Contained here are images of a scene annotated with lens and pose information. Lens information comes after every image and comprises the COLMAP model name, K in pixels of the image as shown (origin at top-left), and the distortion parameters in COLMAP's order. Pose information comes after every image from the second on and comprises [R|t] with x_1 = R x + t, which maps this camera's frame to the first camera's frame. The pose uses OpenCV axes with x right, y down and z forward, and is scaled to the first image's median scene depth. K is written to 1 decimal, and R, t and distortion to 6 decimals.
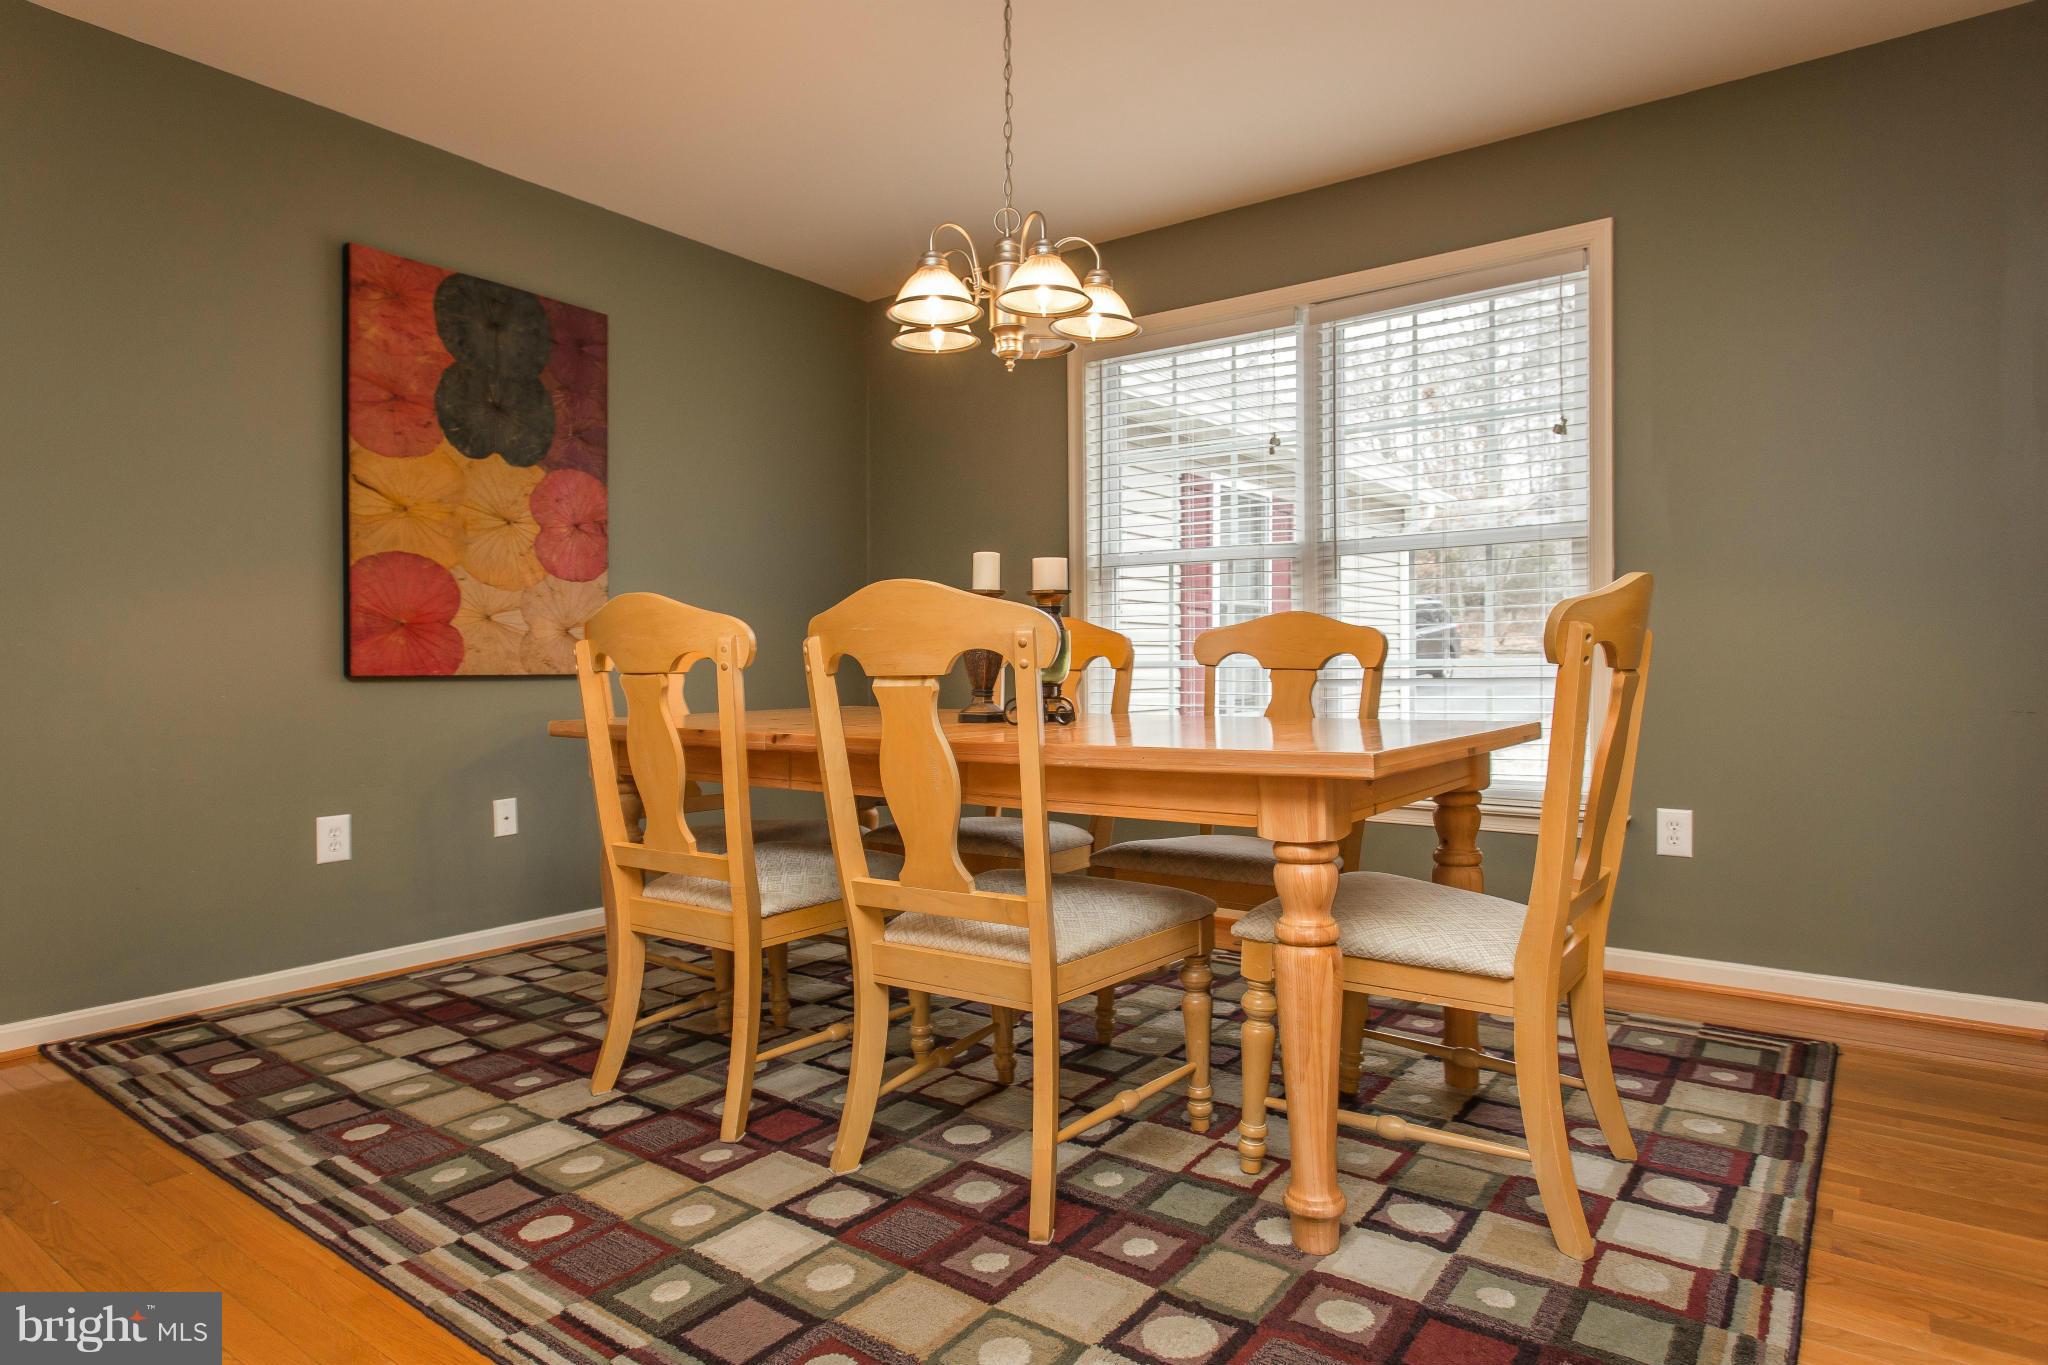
lens RADIAL K [[1158.4, 0, 1023.1], [0, 1158.4, 673.0], [0, 0, 1]] dist [0.003036, -0.000902]
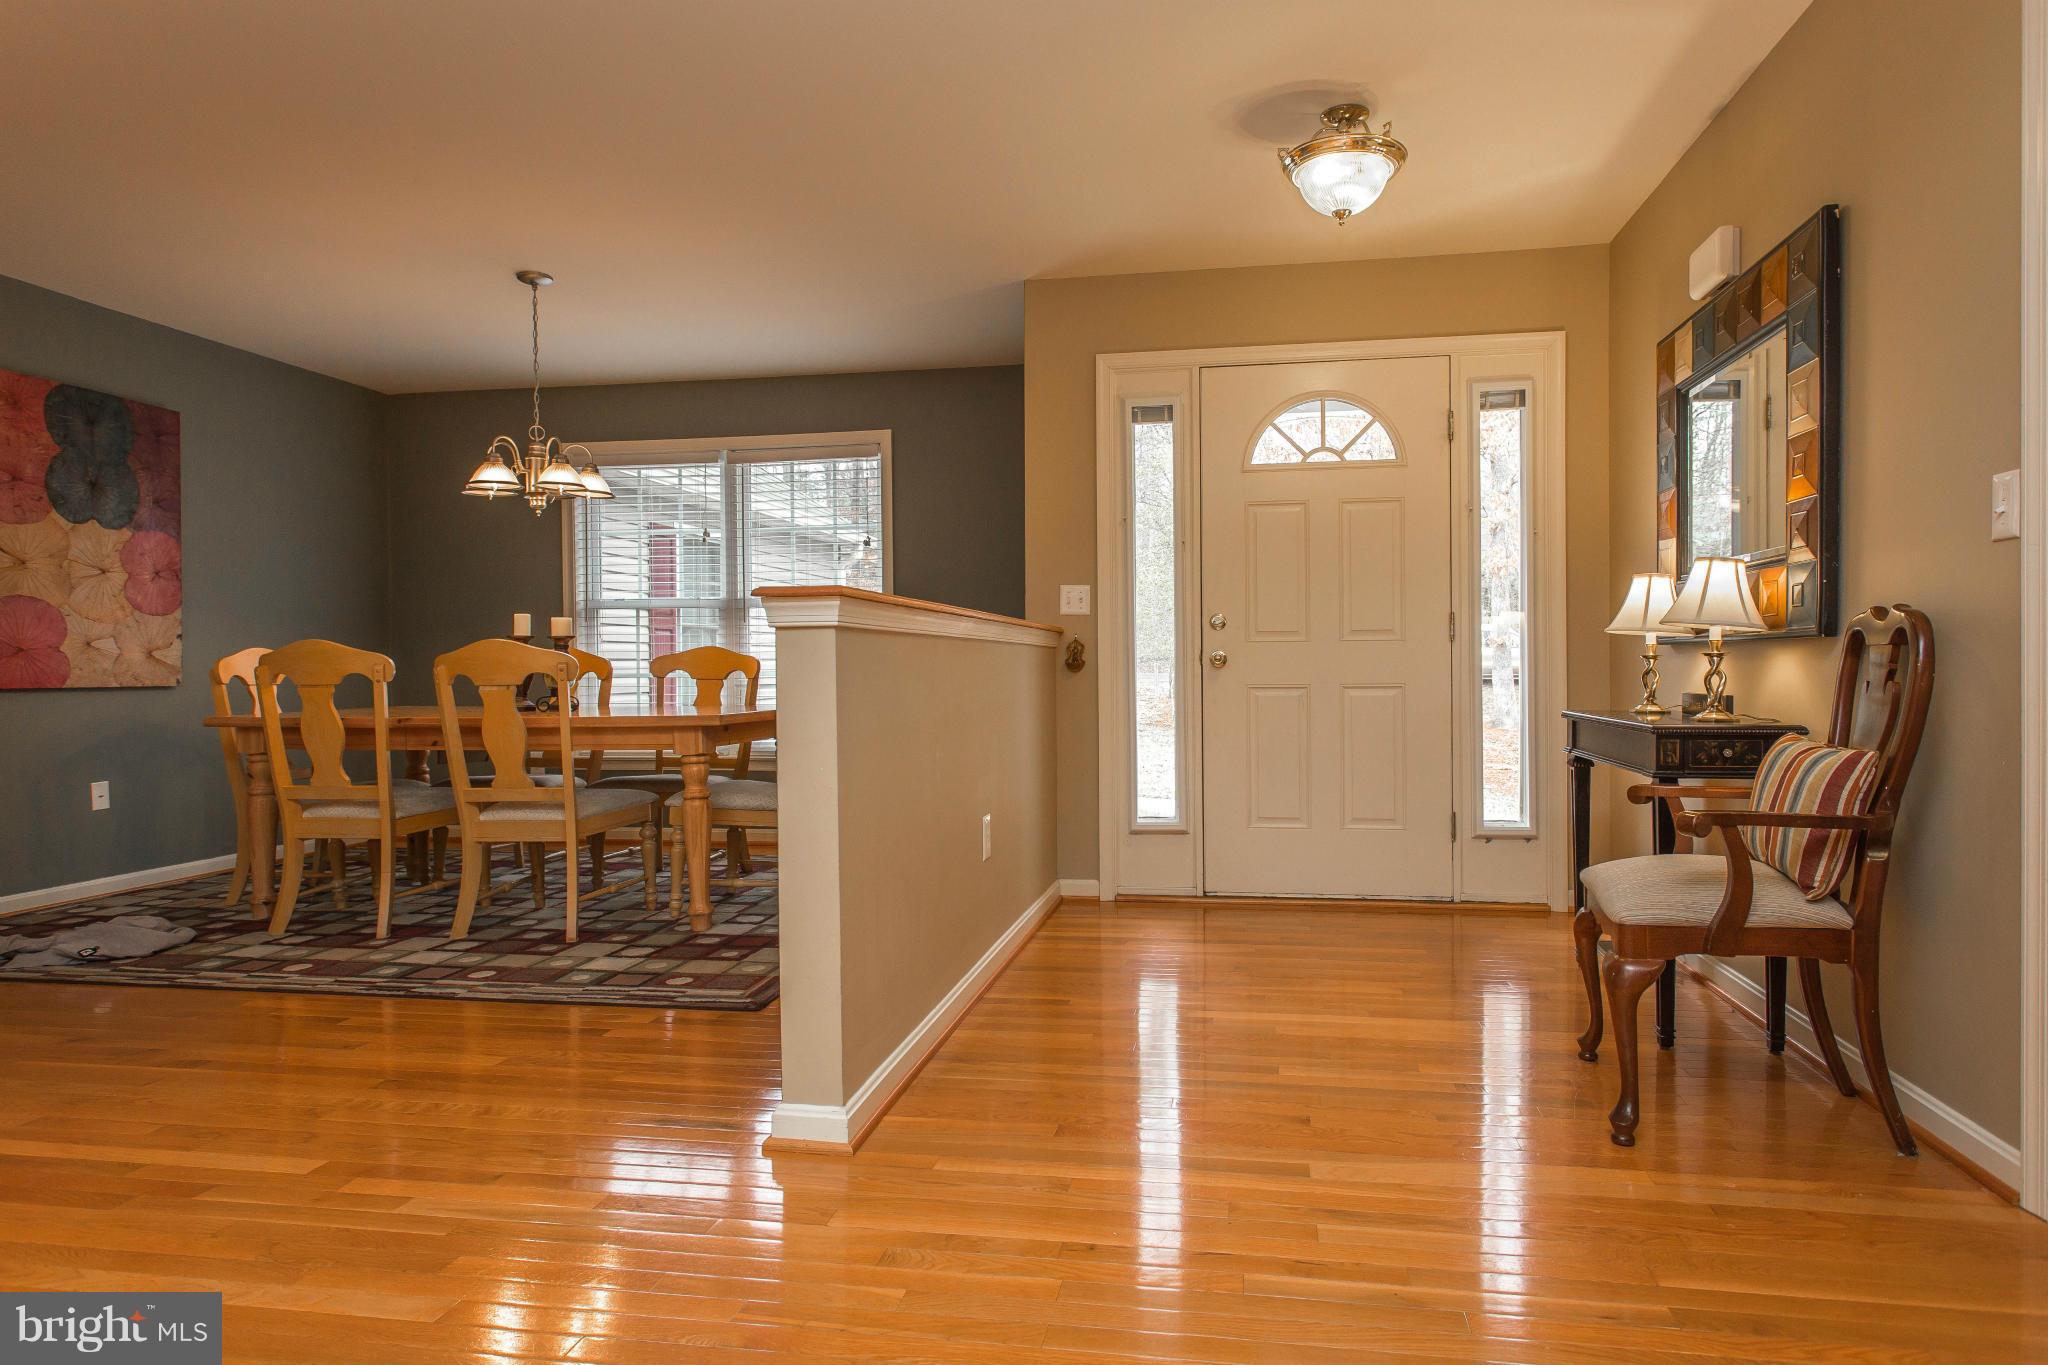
lens RADIAL K [[1158.4, 0, 1066.6], [0, 1158.4, 685.8], [0, 0, 1]] dist [0.003036, -0.000902]
pose [[0.890442, -0.009477, 0.454997, -0.076107], [0.004955, 0.999926, 0.011129, -0.010153], [-0.455069, -0.007655, 0.890423, -0.727964]]
